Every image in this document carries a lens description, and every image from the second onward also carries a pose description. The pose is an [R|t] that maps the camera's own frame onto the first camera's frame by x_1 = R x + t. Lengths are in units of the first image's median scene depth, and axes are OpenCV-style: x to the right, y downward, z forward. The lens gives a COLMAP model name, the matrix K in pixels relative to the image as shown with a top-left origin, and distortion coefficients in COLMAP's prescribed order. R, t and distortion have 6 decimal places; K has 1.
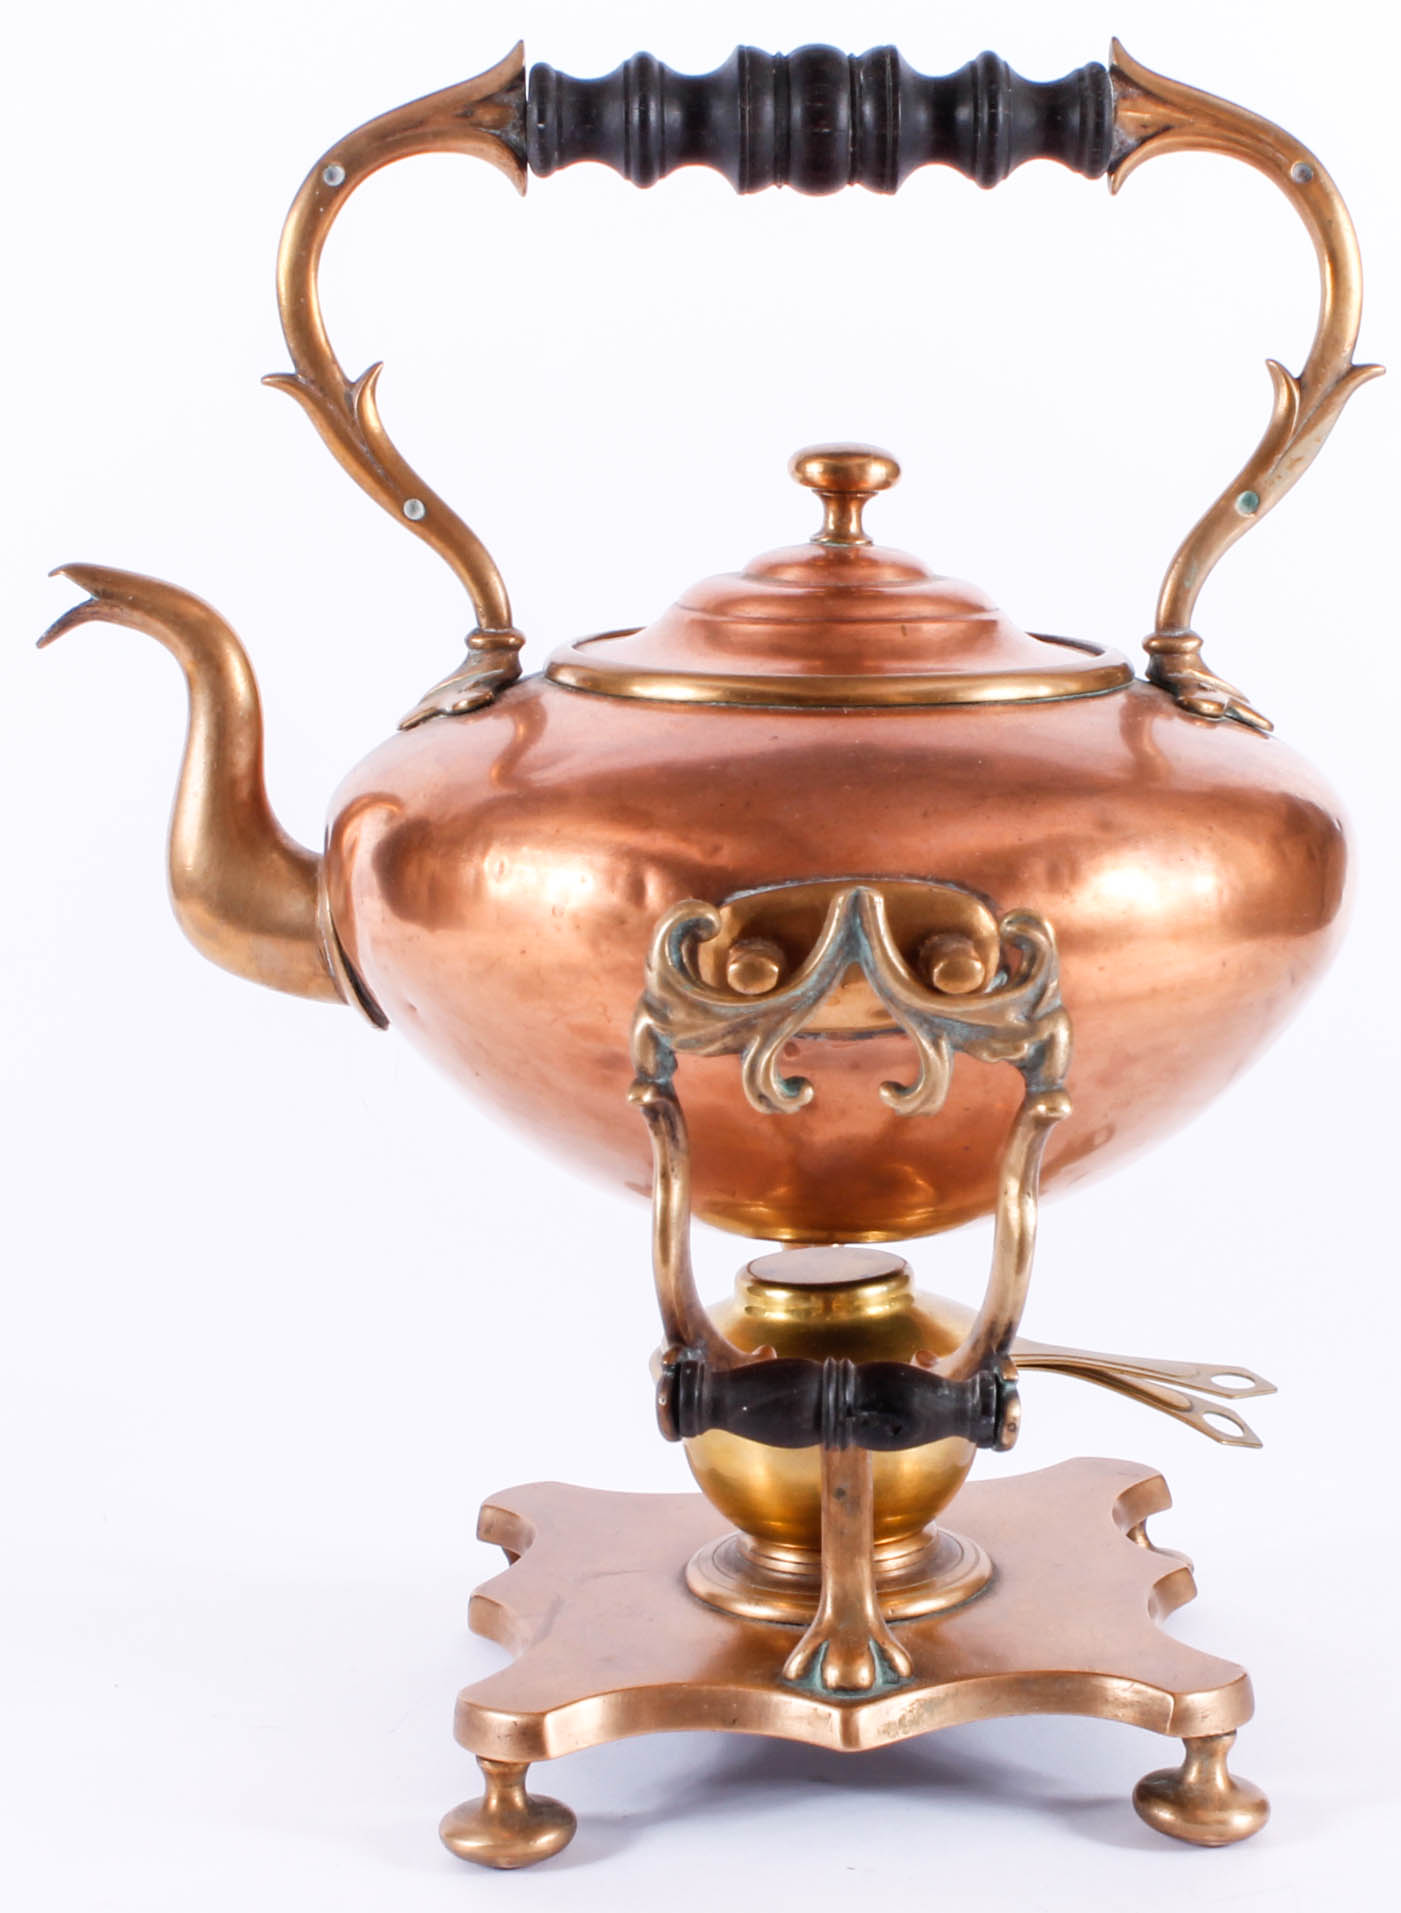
lens RADIAL K [[3930.9, 0, 788.0], [0, 3930.9, 966.9], [0, 0, 1]] dist [-0.104653, 0.000000]
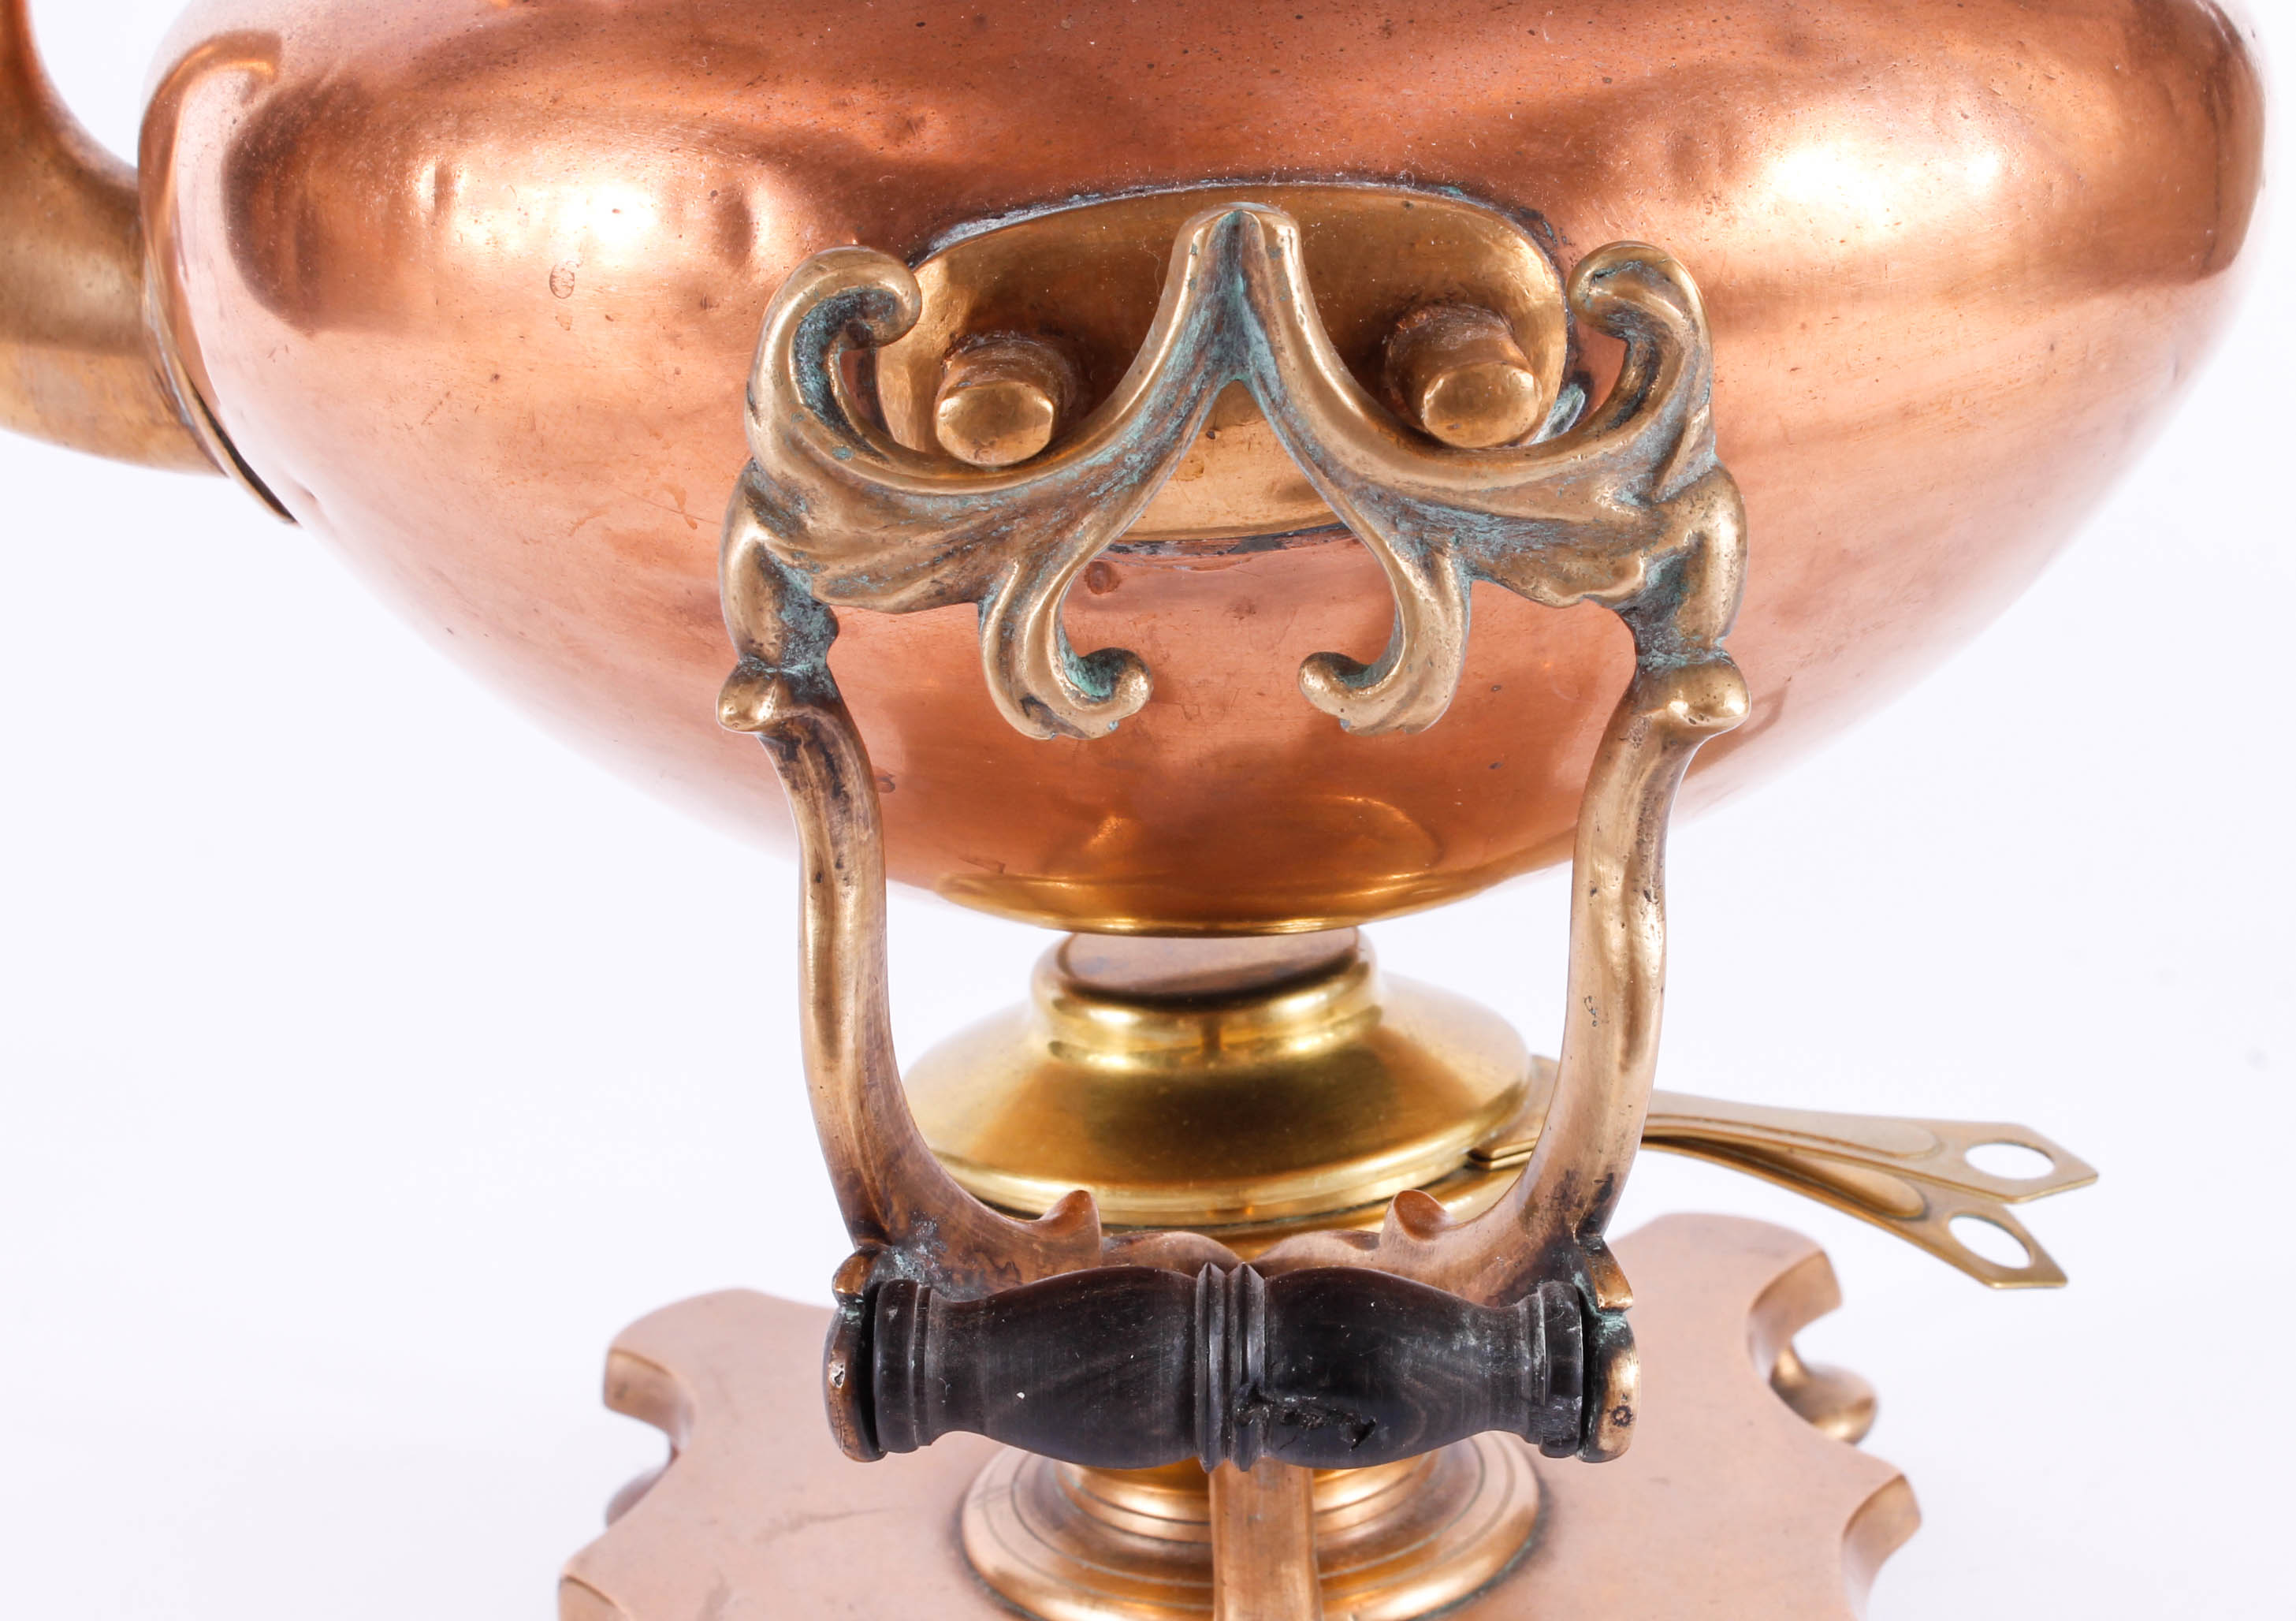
lens RADIAL K [[4205.7, 0, 1185.9], [0, 4205.7, 853.0], [0, 0, 1]] dist [-0.013171, 0.000000]
pose [[0.999413, -0.033937, -0.004705, 0.010732], [0.034260, 0.990915, 0.130055, -0.008858], [0.000248, -0.130139, 0.991496, 0.479661]]
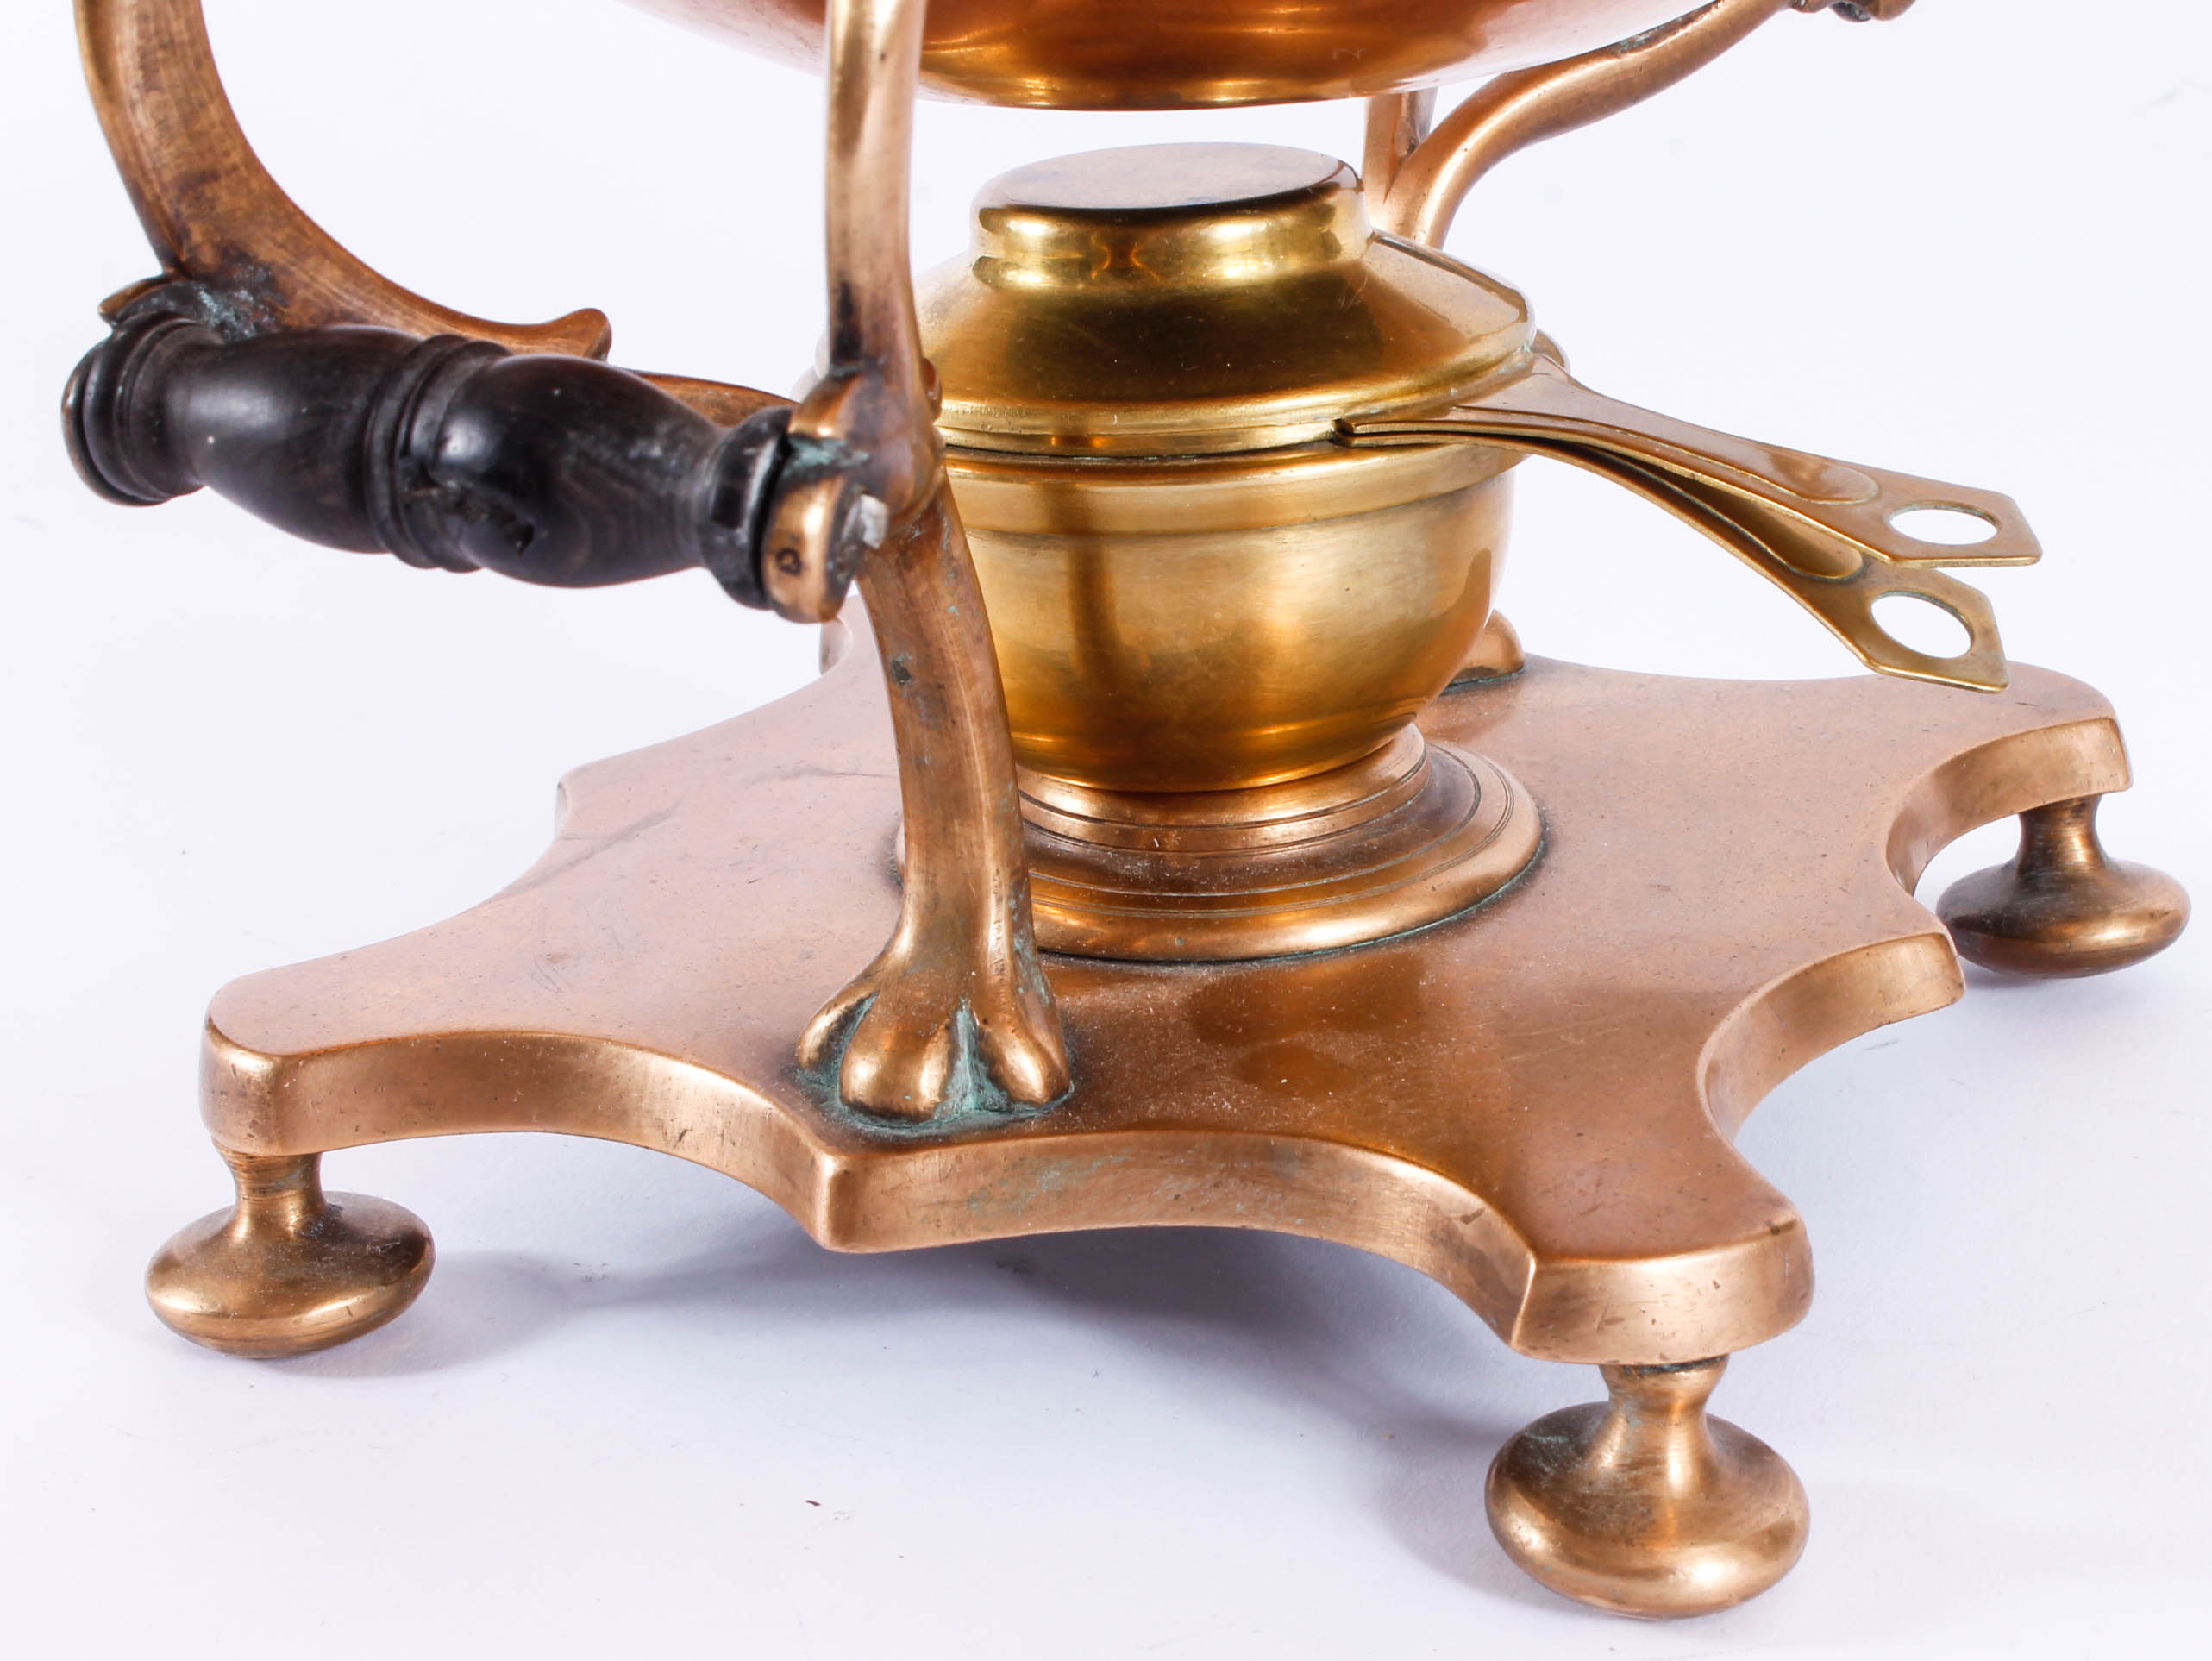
lens RADIAL K [[4306.6, 0, 1172.9], [0, 4306.6, 920.4], [0, 0, 1]] dist [0.011021, 0.000000]
pose [[0.903155, 0.145485, -0.403913, 0.236695], [-0.053128, 0.971474, 0.231119, 0.047555], [0.426015, -0.187277, 0.885120, 0.575321]]
